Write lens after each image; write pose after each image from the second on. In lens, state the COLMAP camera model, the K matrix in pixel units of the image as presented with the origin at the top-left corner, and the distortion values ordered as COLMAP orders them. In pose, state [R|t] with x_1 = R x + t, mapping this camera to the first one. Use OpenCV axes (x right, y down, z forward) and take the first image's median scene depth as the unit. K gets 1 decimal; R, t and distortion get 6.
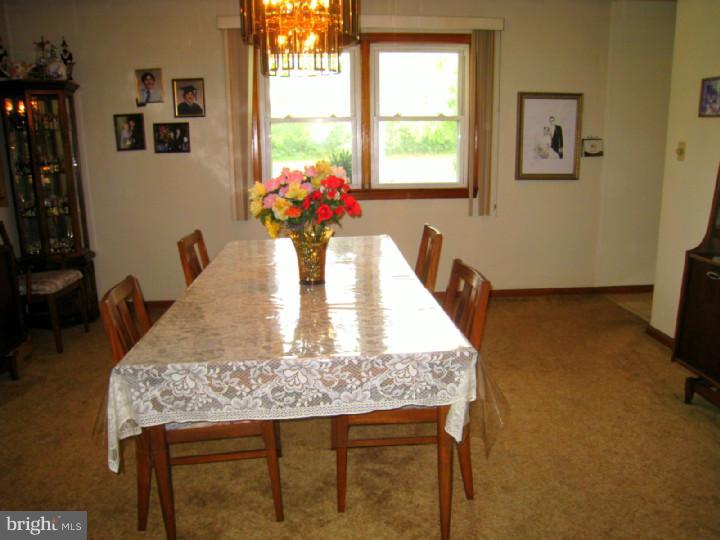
lens RADIAL K [[601.8, 0, 360.0], [0, 601.8, 270.0], [0, 0, 1]] dist [-0.151108, 0.010844]
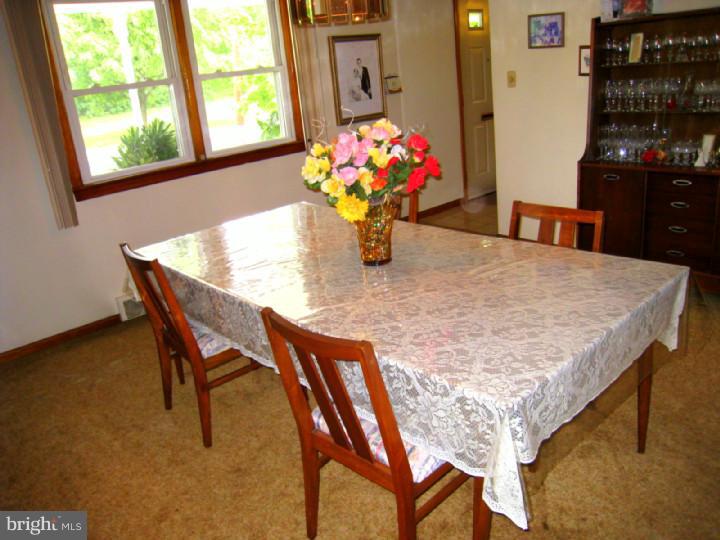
lens RADIAL K [[609.5, 0, 360.0], [0, 609.5, 270.0], [0, 0, 1]] dist [-0.136201, -0.003716]
pose [[0.756708, -0.267084, 0.596707, -0.380866], [0.217746, 0.963592, 0.155167, -0.069457], [-0.616425, 0.012514, 0.787314, 0.188494]]
